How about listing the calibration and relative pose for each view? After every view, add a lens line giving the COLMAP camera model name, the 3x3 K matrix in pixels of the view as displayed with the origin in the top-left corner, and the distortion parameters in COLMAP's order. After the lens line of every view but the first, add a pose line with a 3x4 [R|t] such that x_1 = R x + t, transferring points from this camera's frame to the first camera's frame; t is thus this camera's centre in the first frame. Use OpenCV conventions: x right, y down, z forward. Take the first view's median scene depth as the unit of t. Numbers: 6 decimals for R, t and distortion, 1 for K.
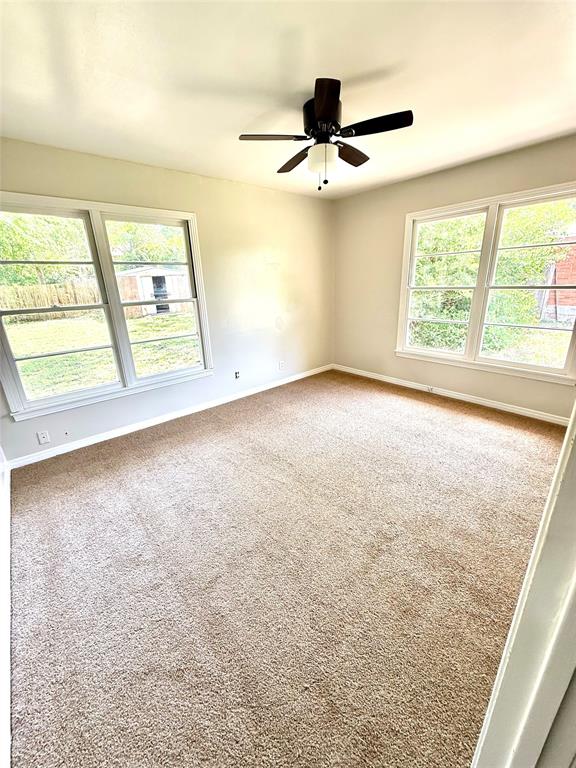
lens RADIAL K [[310.1, 0, 288.0], [0, 310.1, 384.0], [0, 0, 1]] dist [0.000599, 0.000061]
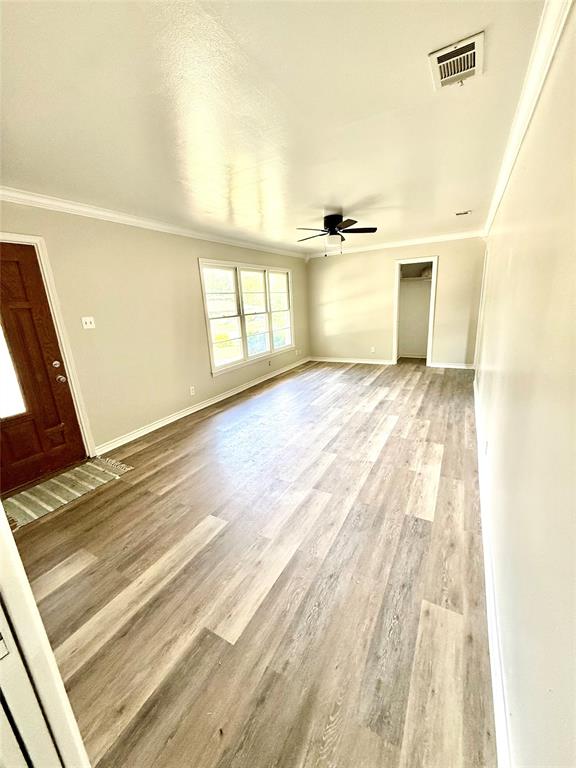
lens RADIAL K [[306.7, 0, 288.0], [0, 306.7, 384.0], [0, 0, 1]] dist [0.000066, 0.000003]
pose [[0.947316, -0.116037, 0.298543, -0.969642], [0.138375, 0.988867, -0.054731, 0.309047], [-0.288869, 0.093158, 0.952825, -0.836550]]
